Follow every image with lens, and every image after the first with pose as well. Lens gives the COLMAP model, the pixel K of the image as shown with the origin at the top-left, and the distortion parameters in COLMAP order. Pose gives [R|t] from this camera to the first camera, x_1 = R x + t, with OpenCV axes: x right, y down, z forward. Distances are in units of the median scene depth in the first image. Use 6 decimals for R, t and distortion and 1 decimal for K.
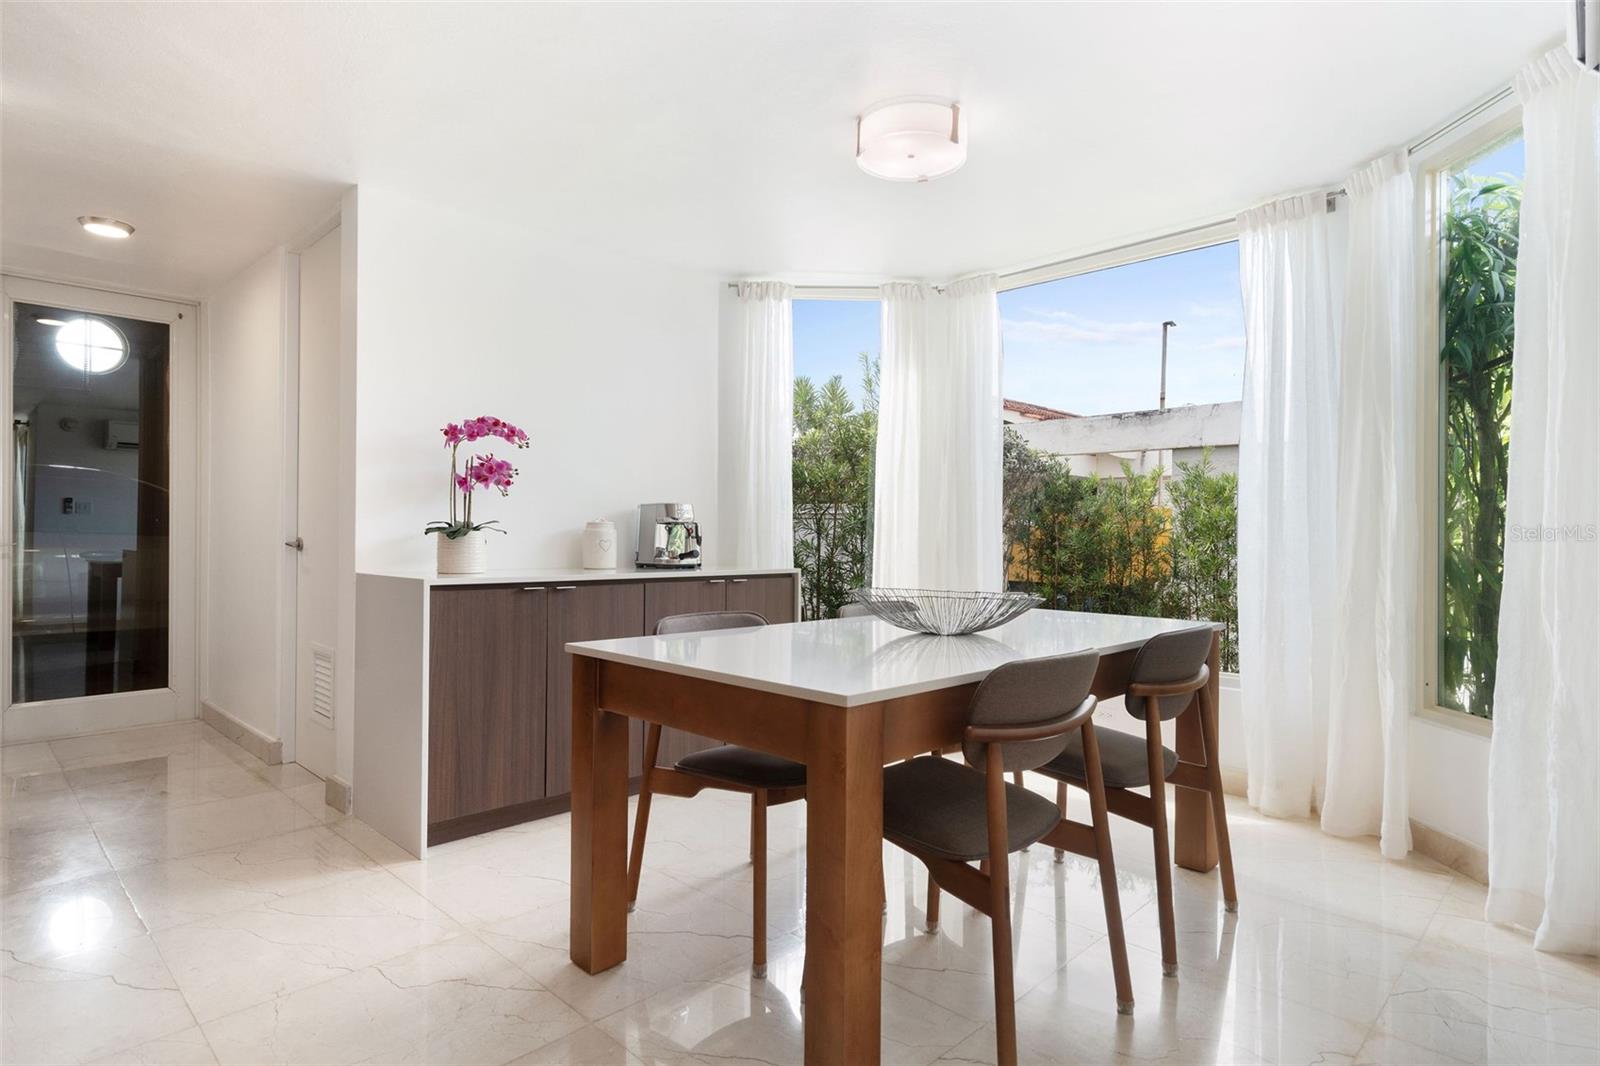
lens RADIAL K [[844.2, 0, 800.0], [0, 844.2, 533.0], [0, 0, 1]] dist [0.001606, -0.000420]
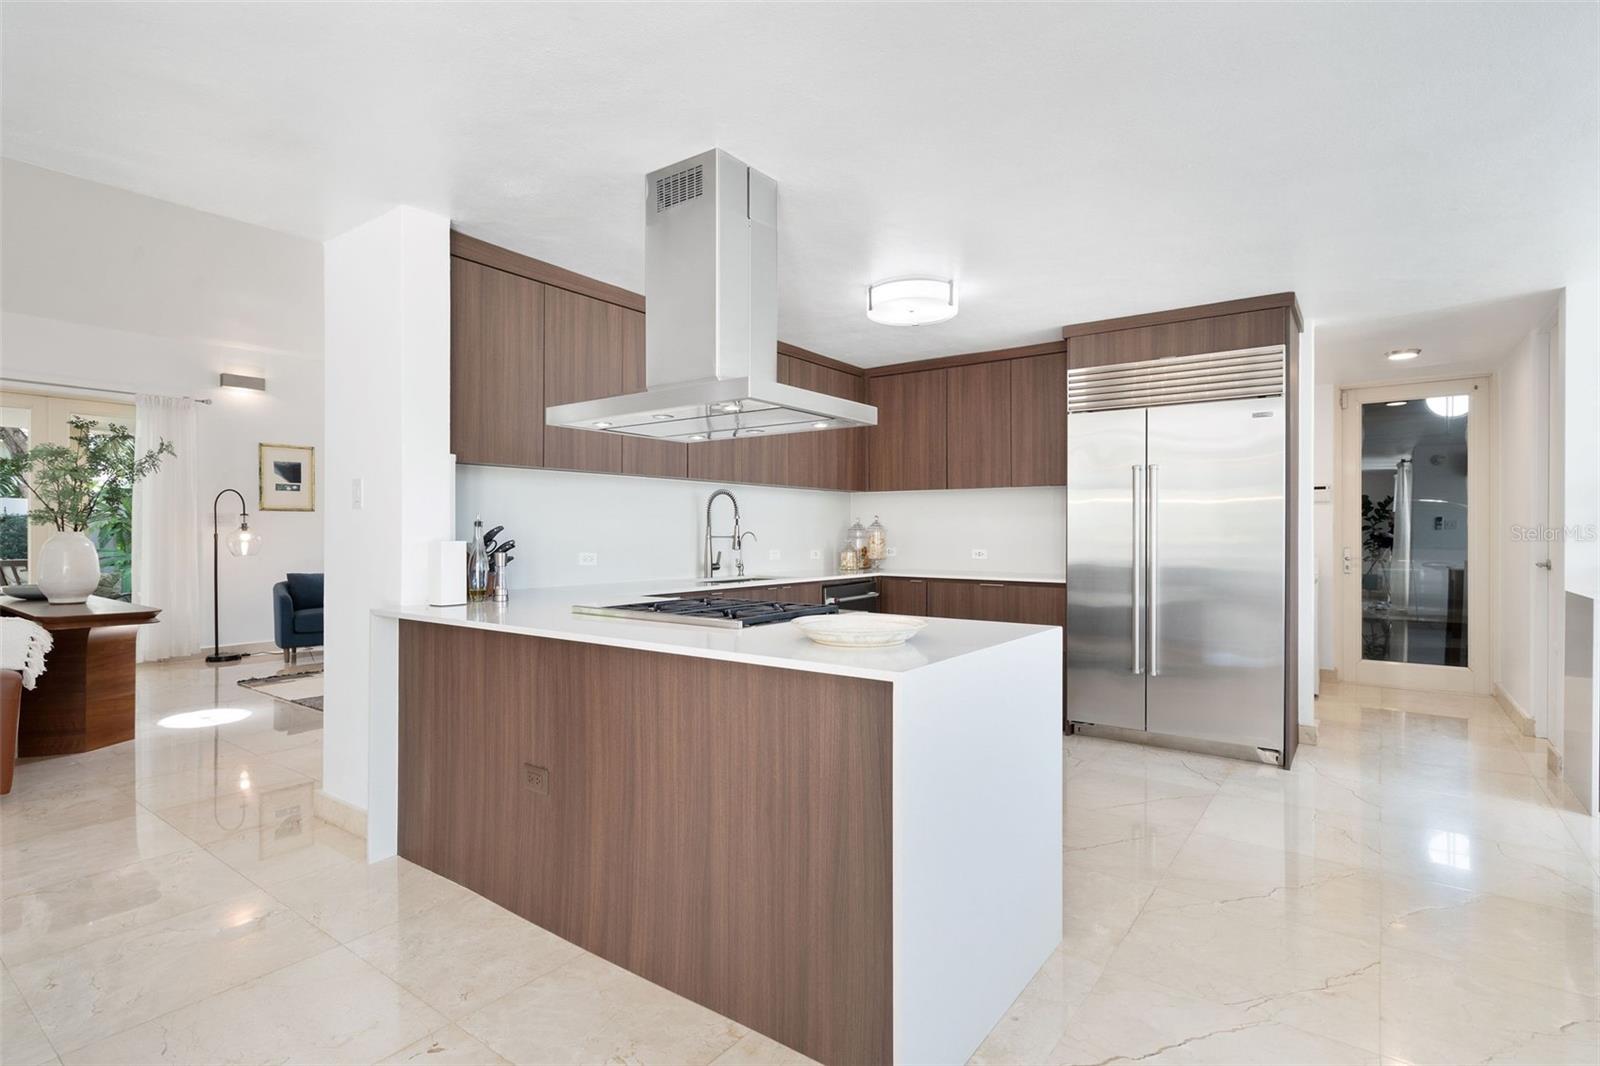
lens RADIAL K [[782.9, 0, 798.5], [0, 782.9, 536.1], [0, 0, 1]] dist [0.004010, 0.000607]
pose [[0.131170, -0.003538, -0.991354, 0.464027], [0.003619, 0.999989, -0.003090, -0.033143], [0.991353, -0.003183, 0.131181, -0.284064]]
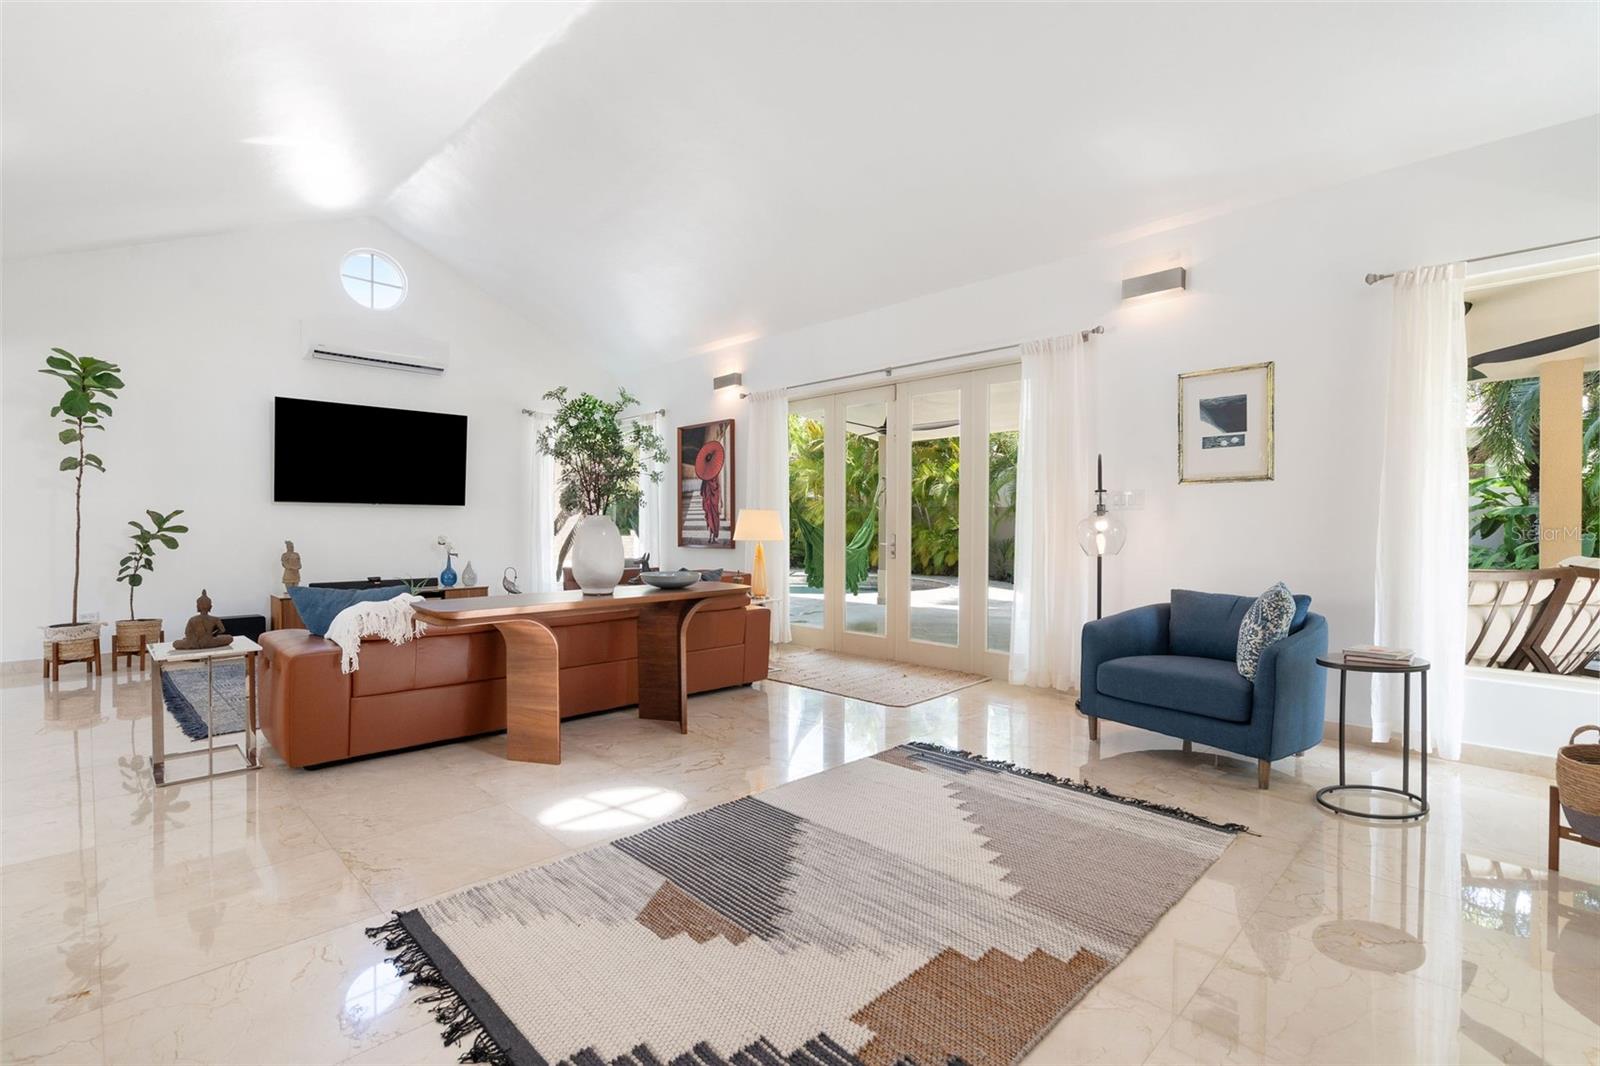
lens RADIAL K [[728.4, 0, 796.4], [0, 728.4, 530.5], [0, 0, 1]] dist [0.000999, 0.000192]
pose [[-0.999781, -0.012523, 0.016784, -1.338333], [-0.012472, 0.999917, 0.003105, -0.031915], [-0.016821, 0.002895, -0.999854, -0.215678]]
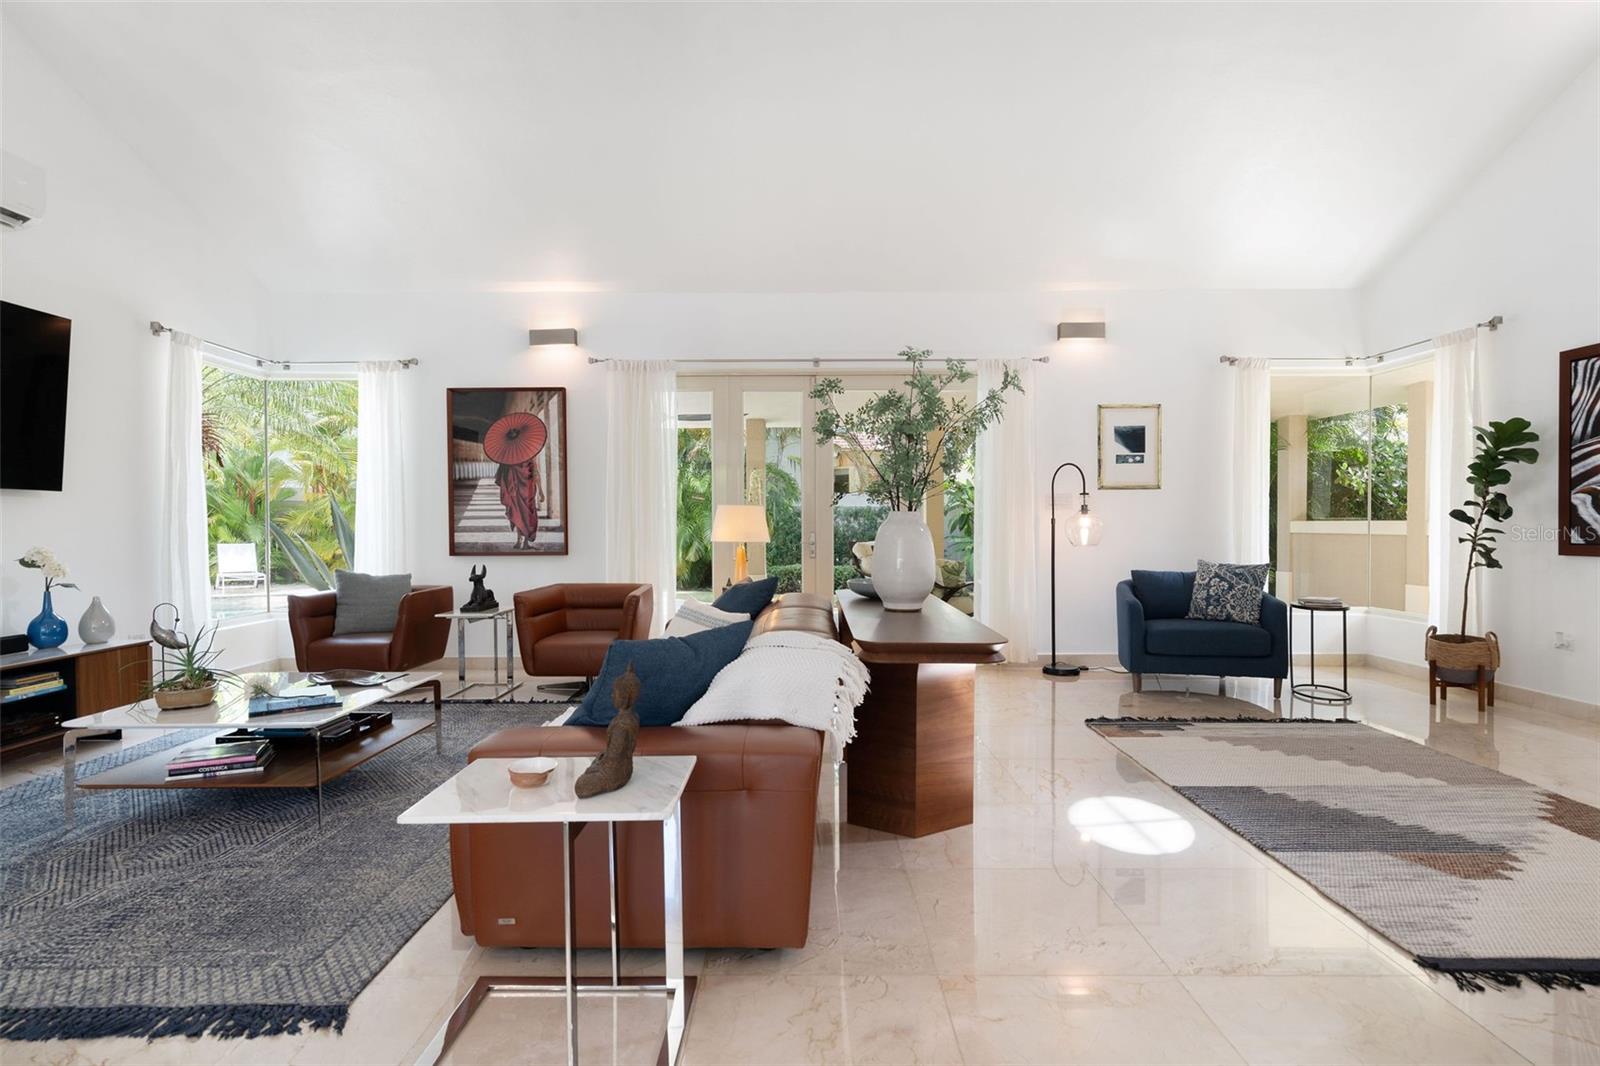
lens RADIAL K [[765.5, 0, 800.0], [0, 765.5, 533.0], [0, 0, 1]] dist [0.002055, 0.000507]
pose [[-0.717543, 0.002999, -0.696508, -0.263003], [0.000349, 0.999992, 0.003946, -0.026277], [0.696514, 0.002588, -0.717538, -0.742317]]
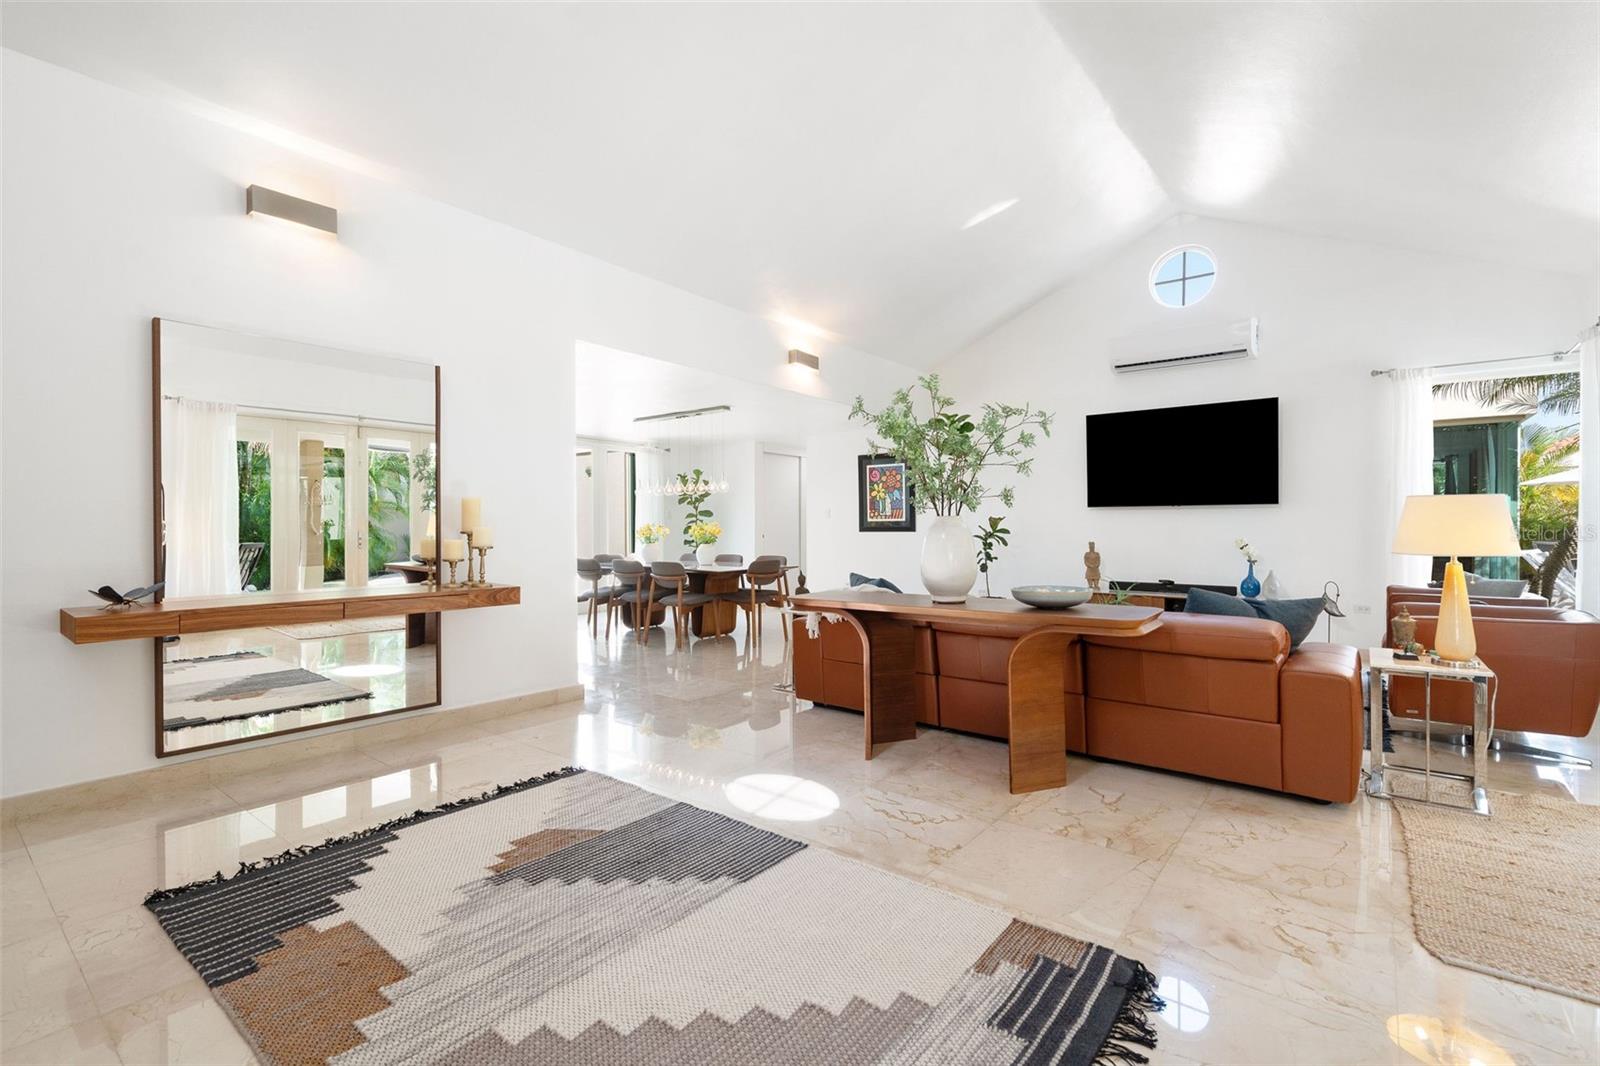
lens RADIAL K [[722.5, 0, 800.0], [0, 722.5, 533.0], [0, 0, 1]] dist [-0.000996, 0.000204]
pose [[-0.108739, -0.016424, 0.993935, -2.009707], [-0.002207, 0.999865, 0.016280, -0.041706], [-0.994068, -0.000424, -0.108760, -1.012544]]
